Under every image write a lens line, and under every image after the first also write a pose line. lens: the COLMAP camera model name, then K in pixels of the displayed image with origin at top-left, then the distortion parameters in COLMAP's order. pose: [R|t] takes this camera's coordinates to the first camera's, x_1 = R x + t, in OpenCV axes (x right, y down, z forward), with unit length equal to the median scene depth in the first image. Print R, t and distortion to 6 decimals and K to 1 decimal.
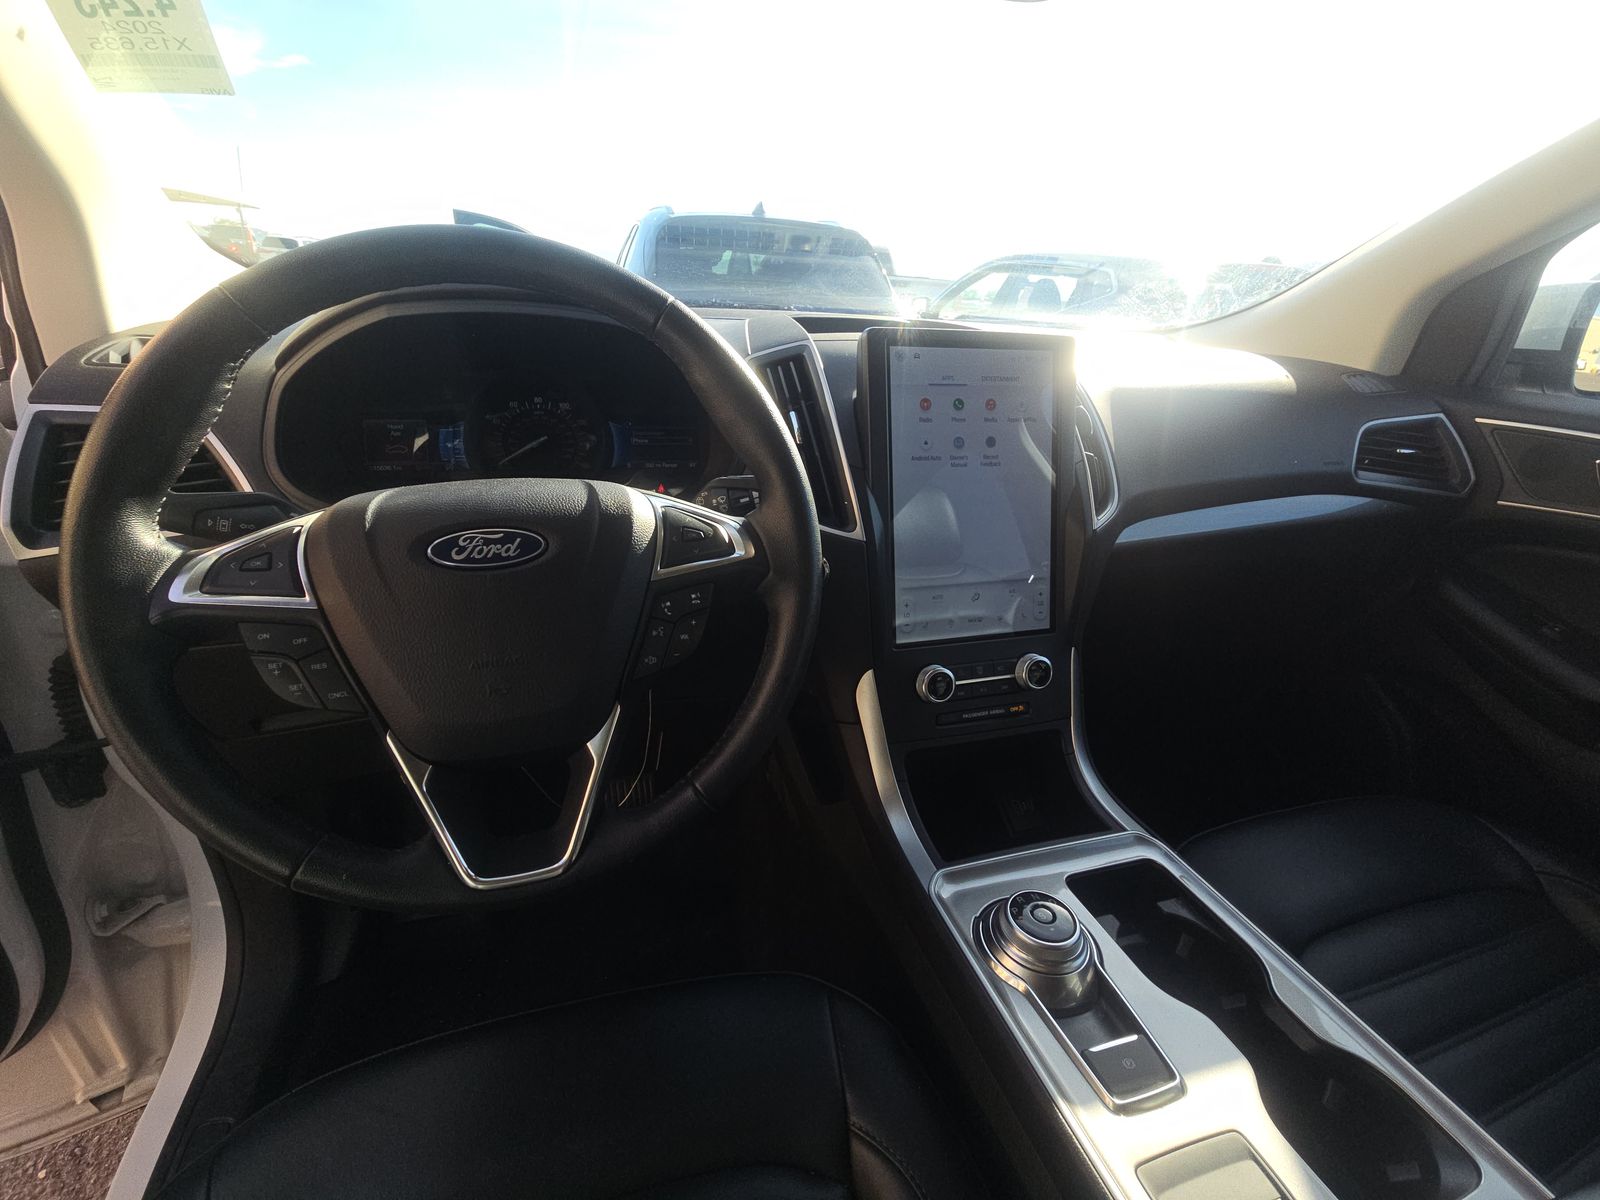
lens RADIAL K [[631.9, 0, 800.0], [0, 631.9, 600.0], [0, 0, 1]] dist [-0.000190, -0.010330]
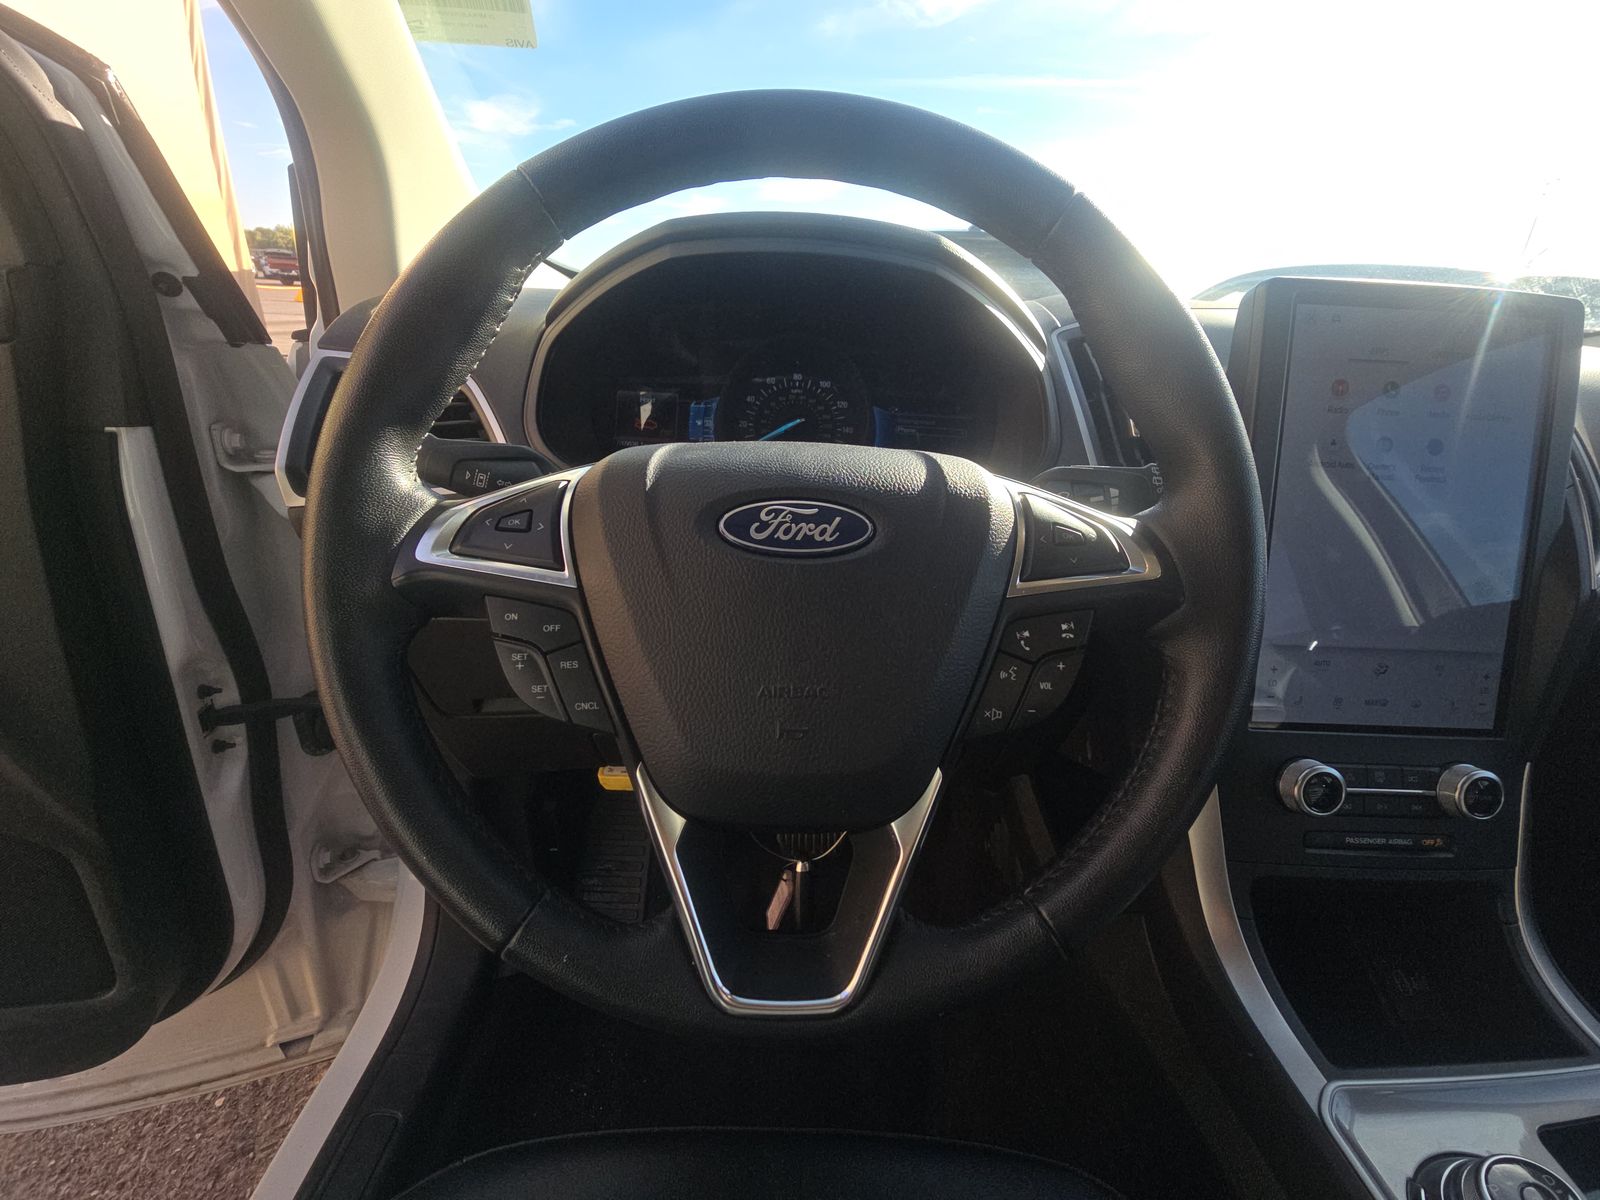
lens RADIAL K [[649.0, 0, 800.0], [0, 649.0, 600.0], [0, 0, 1]] dist [-0.024123, 0.000404]
pose [[0.962866, 0.103186, -0.249482, -0.295807], [-0.113133, 0.993244, -0.025826, 0.016607], [0.245132, 0.053092, 0.968035, 0.297778]]
